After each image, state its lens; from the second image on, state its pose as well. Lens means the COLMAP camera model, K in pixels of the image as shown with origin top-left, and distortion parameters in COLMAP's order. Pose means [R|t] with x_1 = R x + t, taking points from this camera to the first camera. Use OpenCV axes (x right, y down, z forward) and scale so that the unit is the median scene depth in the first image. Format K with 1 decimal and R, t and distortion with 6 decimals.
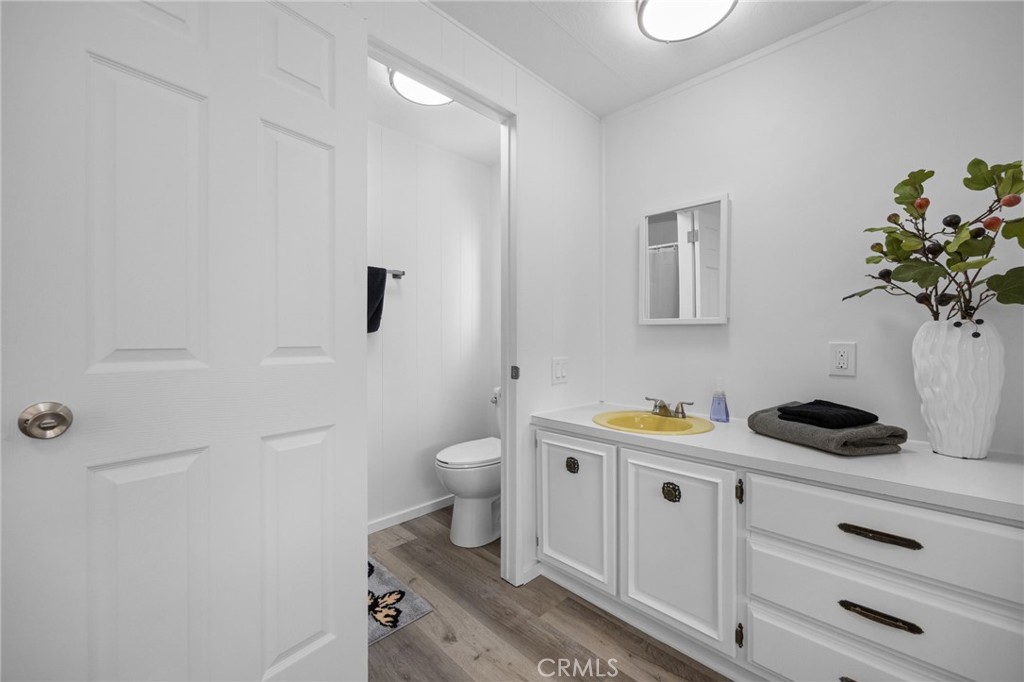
lens RADIAL K [[393.2, 0, 512.5], [0, 393.2, 344.2], [0, 0, 1]] dist [0.000501, 0.000134]
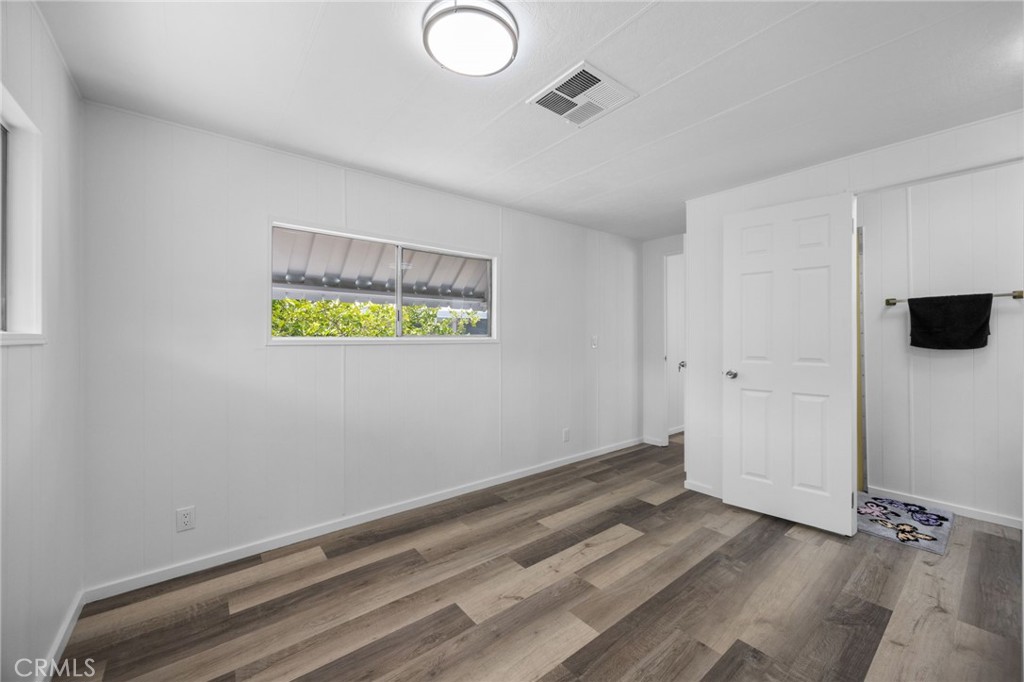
lens RADIAL K [[393.2, 0, 512.5], [0, 393.2, 344.2], [0, 0, 1]] dist [0.000501, 0.000134]
pose [[-0.130258, 0.011039, -0.991419, 1.396198], [-0.005342, 0.999916, 0.011835, -0.066208], [0.991466, 0.006838, -0.130188, -0.320822]]
